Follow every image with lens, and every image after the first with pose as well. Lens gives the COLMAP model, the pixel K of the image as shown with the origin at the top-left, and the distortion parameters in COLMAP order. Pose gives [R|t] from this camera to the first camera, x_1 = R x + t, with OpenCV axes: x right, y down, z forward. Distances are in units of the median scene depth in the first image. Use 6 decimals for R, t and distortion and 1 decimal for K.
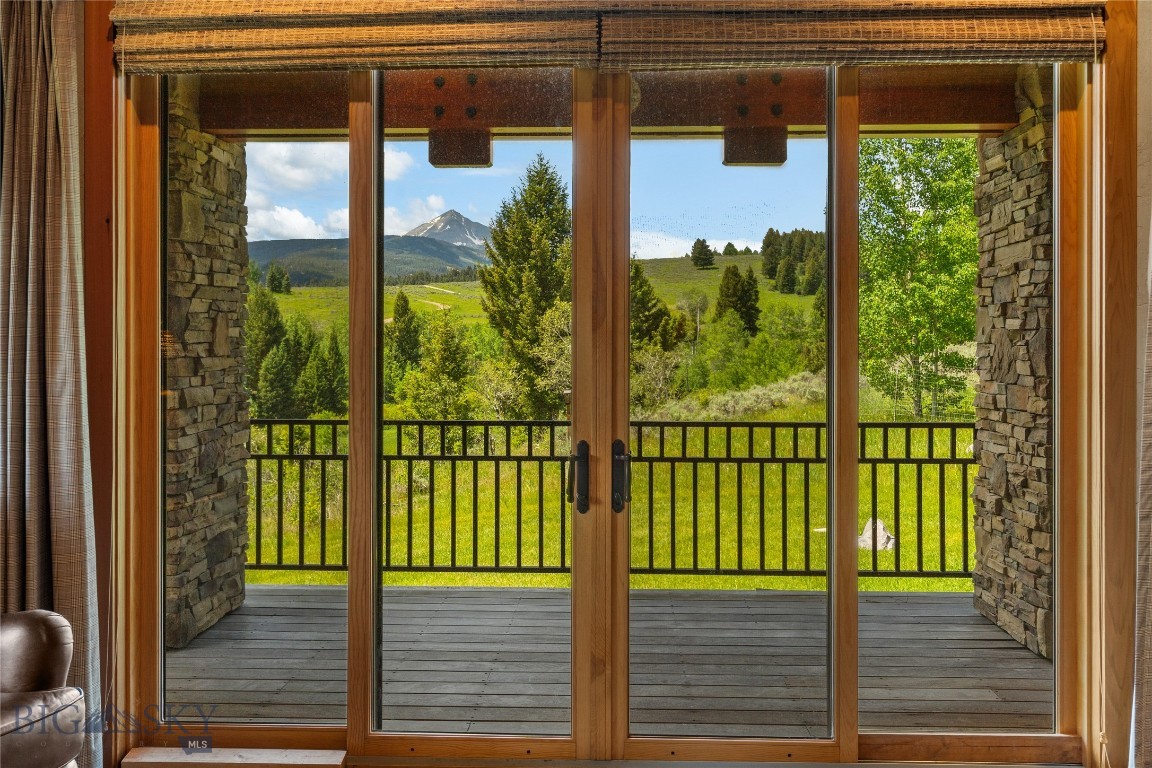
lens RADIAL K [[1055.0, 0, 576.0], [0, 1055.0, 346.7], [0, 0, 1]] dist [0.005372, 0.000000]
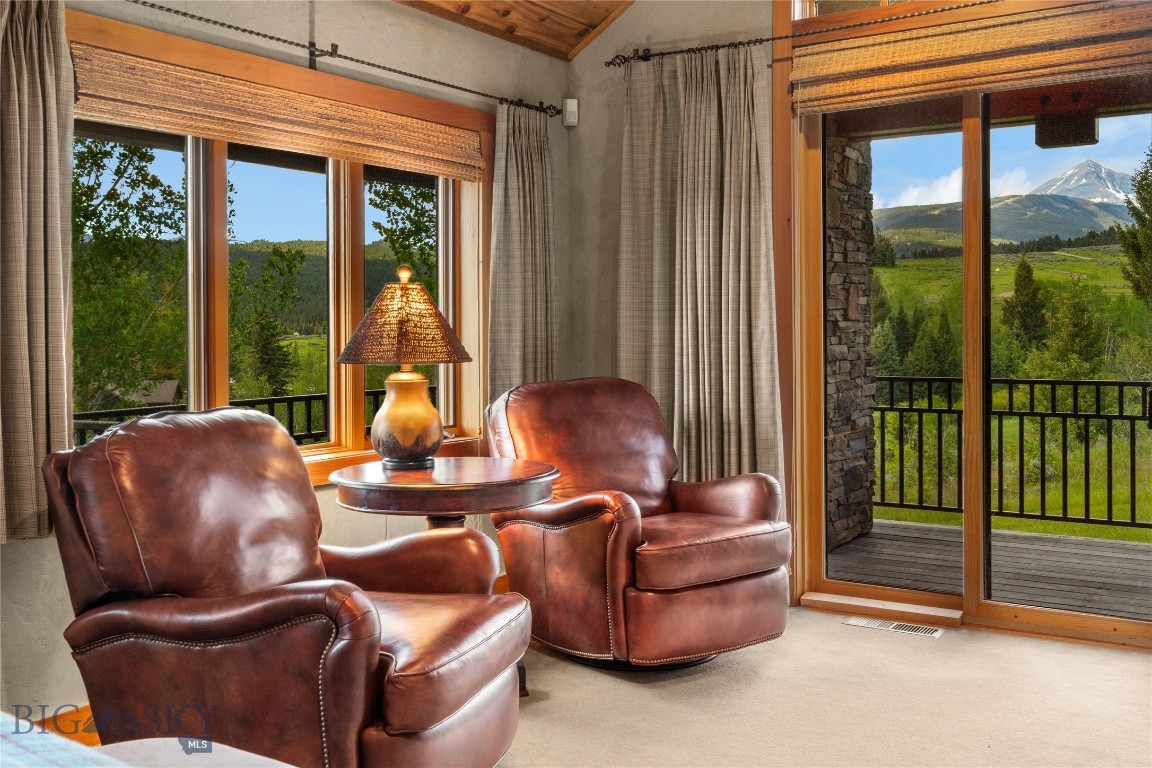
lens RADIAL K [[1153.0, 0, 568.4], [0, 1153.0, 332.5], [0, 0, 1]] dist [0.001353, 0.000000]
pose [[0.857416, -0.004201, -0.514608, 0.062441], [0.007506, 0.999962, 0.004343, 0.014590], [0.514570, -0.007586, 0.857415, -0.296295]]
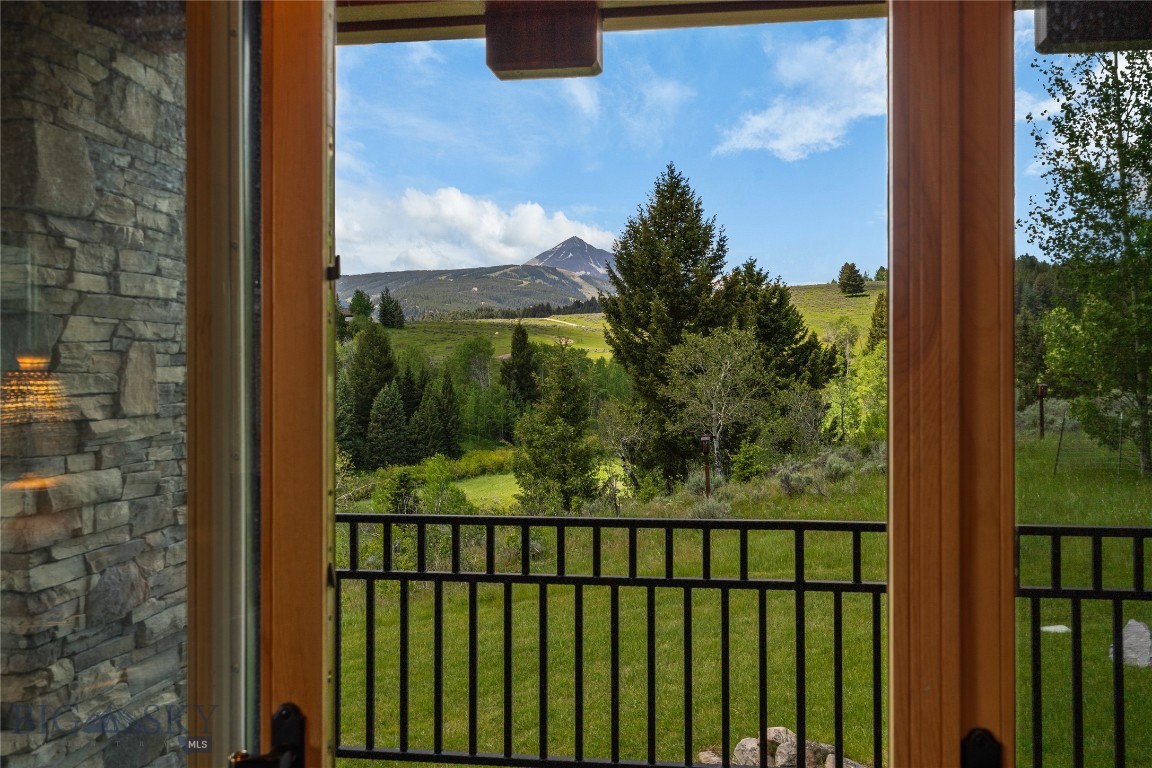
lens RADIAL K [[1153.0, 0, 571.1], [0, 1153.0, 385.6], [0, 0, 1]] dist [0.001353, 0.000000]
pose [[0.992829, -0.003993, -0.119480, -0.022828], [0.004175, 0.999990, 0.001273, -0.007784], [0.119474, -0.001762, 0.992836, 0.394102]]
